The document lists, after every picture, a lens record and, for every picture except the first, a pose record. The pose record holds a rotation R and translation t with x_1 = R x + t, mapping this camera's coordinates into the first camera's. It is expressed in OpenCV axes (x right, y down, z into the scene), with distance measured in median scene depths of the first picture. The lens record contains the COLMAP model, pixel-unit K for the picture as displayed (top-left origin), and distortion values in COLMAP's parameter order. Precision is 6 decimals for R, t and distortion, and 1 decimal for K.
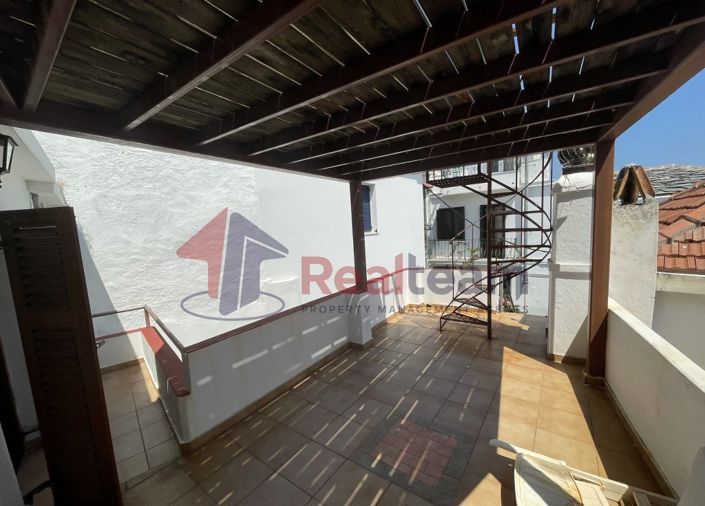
lens RADIAL K [[285.3, 0, 351.7], [0, 285.3, 262.4], [0, 0, 1]] dist [-0.000869, -0.000216]
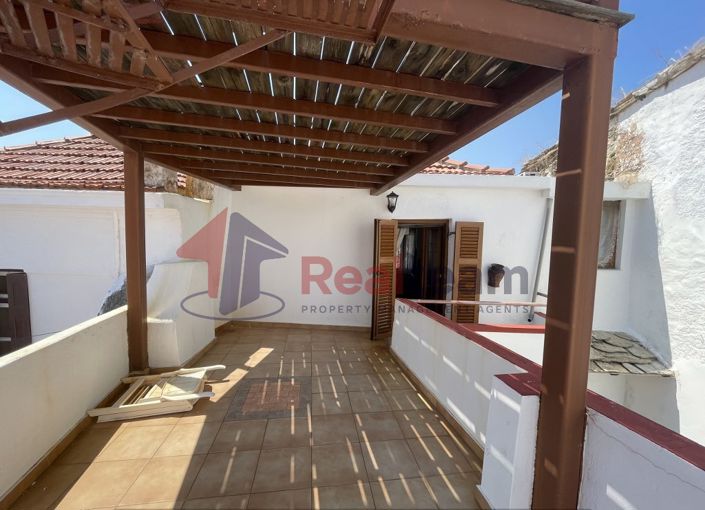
lens RADIAL K [[295.9, 0, 352.5], [0, 295.9, 255.0], [0, 0, 1]] dist [-0.000673, -0.000117]
pose [[-0.715692, 0.067863, -0.695111, 0.644174], [-0.069576, 0.983389, 0.167644, -0.163864], [0.694942, 0.168345, -0.699082, 1.579161]]
